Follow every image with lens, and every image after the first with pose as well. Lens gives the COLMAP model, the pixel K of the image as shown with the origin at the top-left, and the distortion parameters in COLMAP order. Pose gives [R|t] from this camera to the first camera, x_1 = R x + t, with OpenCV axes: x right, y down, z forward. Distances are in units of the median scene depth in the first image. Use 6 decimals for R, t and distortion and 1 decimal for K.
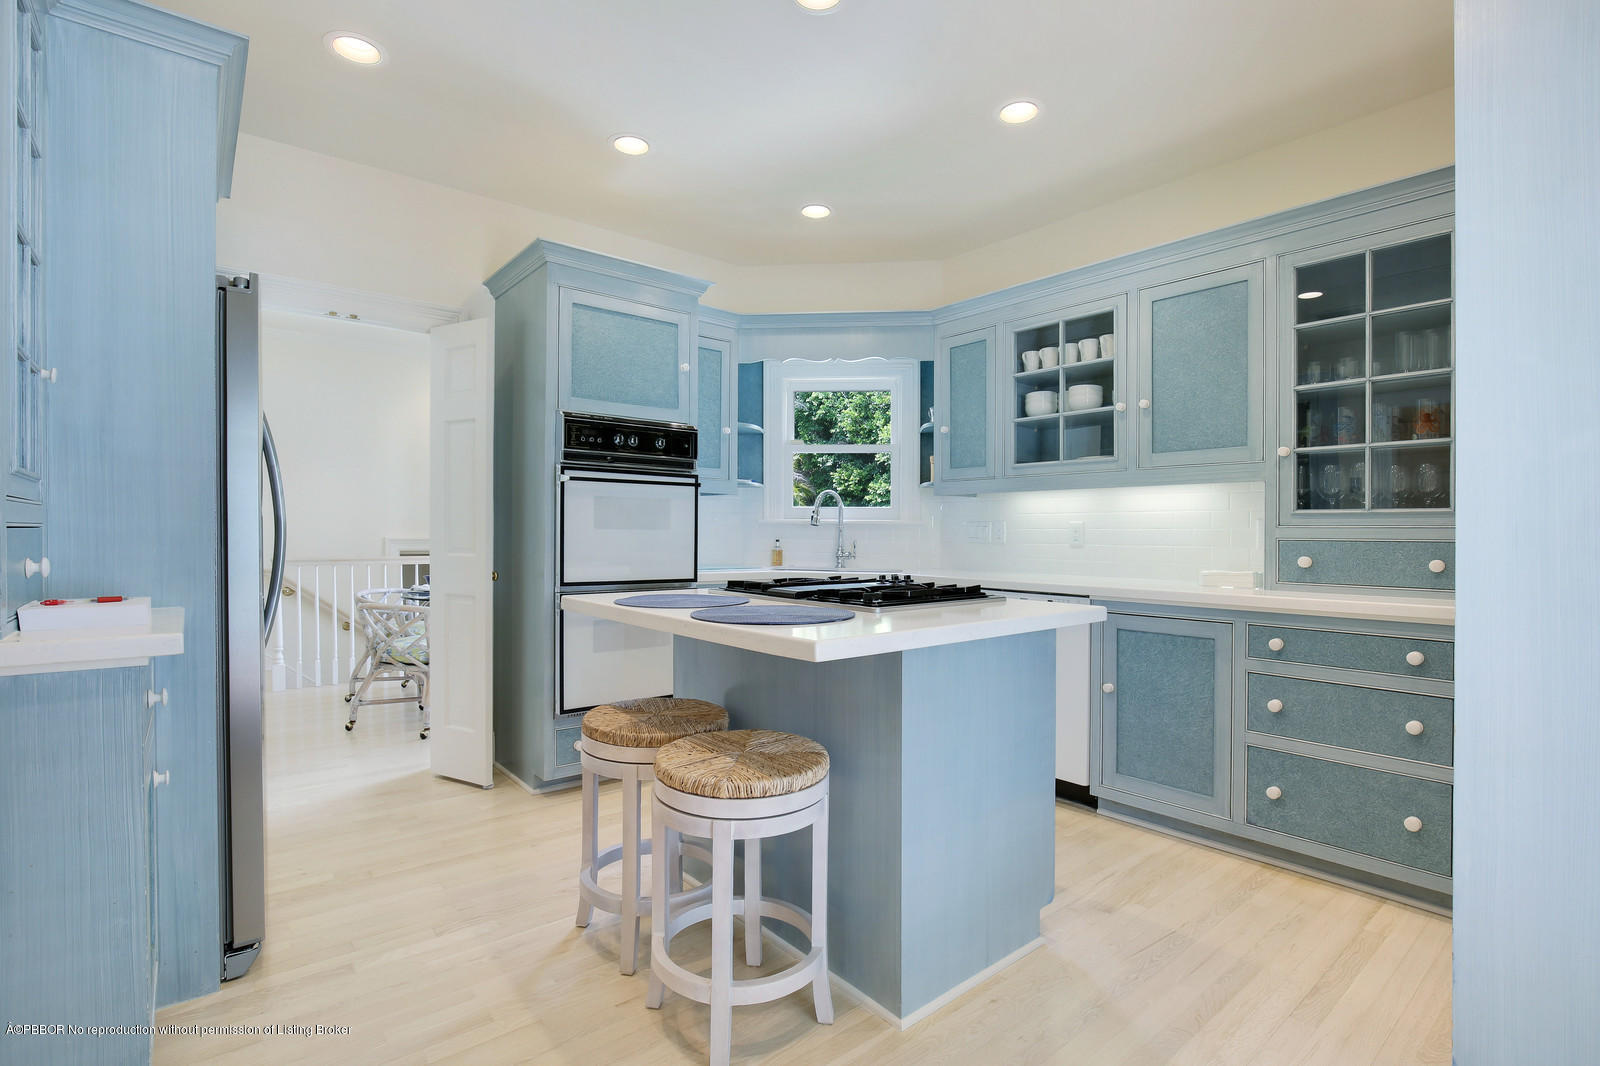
lens RADIAL K [[742.7, 0, 801.0], [0, 742.7, 532.6], [0, 0, 1]] dist [-0.030055, 0.001178]
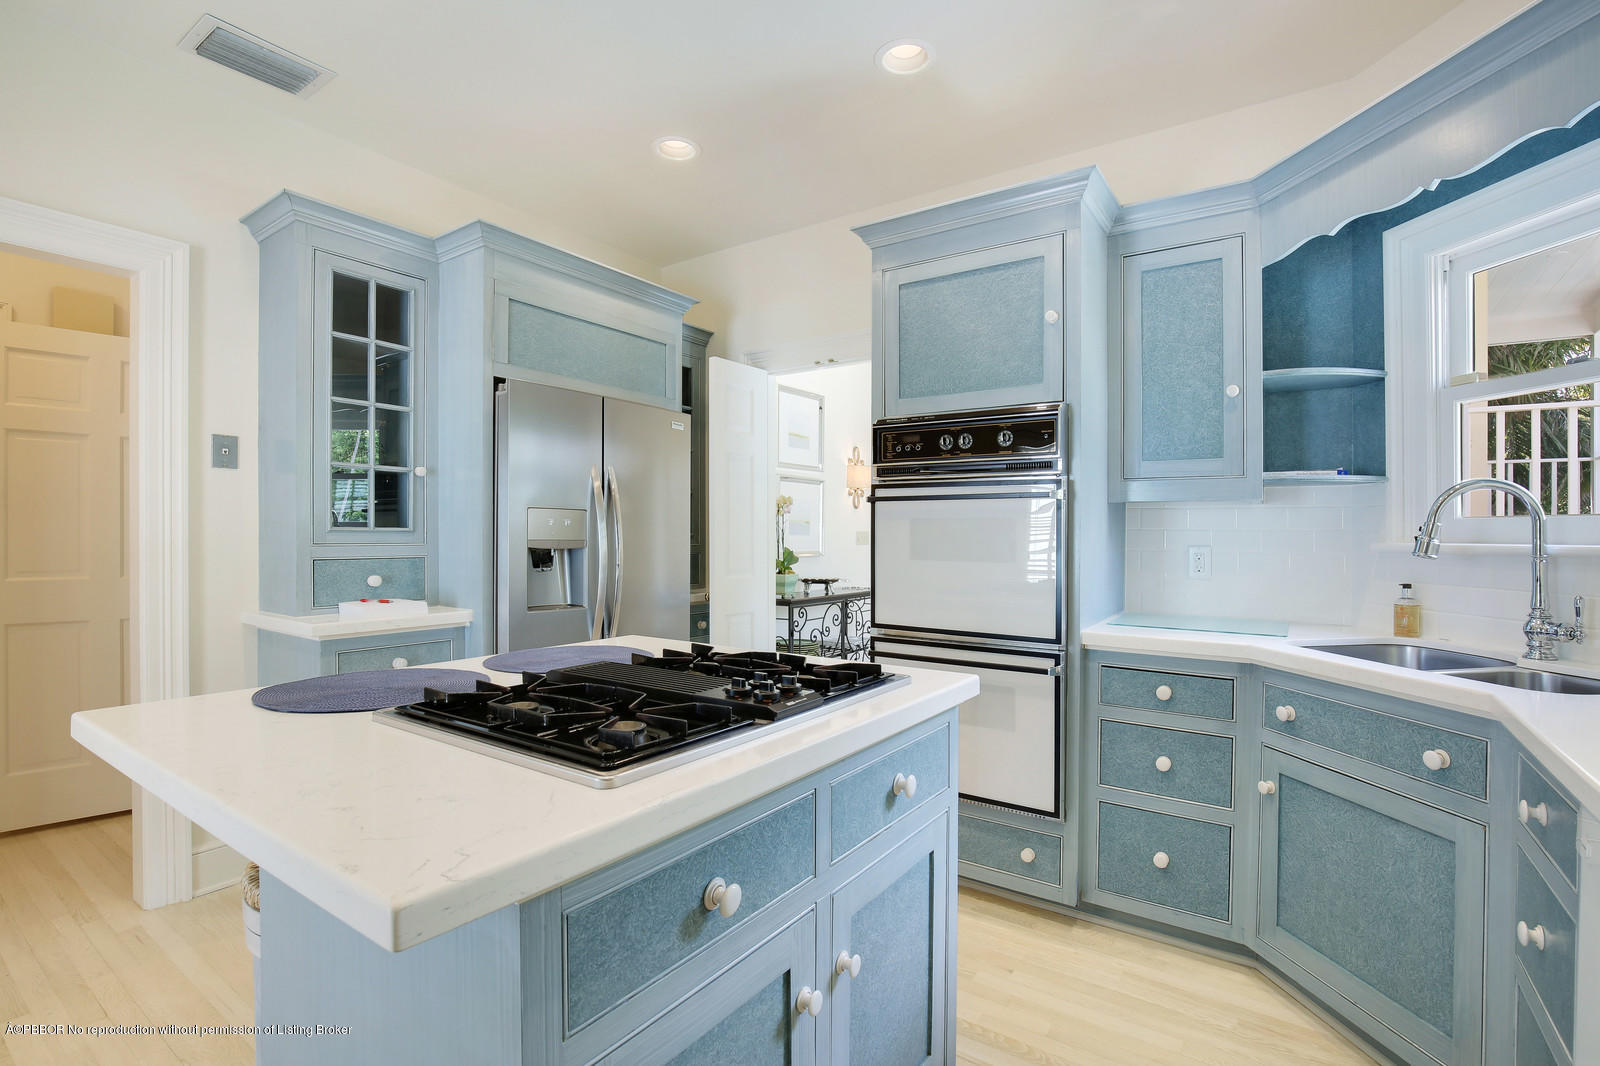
lens RADIAL K [[742.7, 0, 801.7], [0, 742.7, 536.3], [0, 0, 1]] dist [-0.030055, 0.001178]
pose [[0.270254, -0.004995, -0.962776, 0.433284], [-0.007187, 0.999948, -0.007206, -0.022124], [0.962762, 0.008867, 0.270205, 0.637380]]
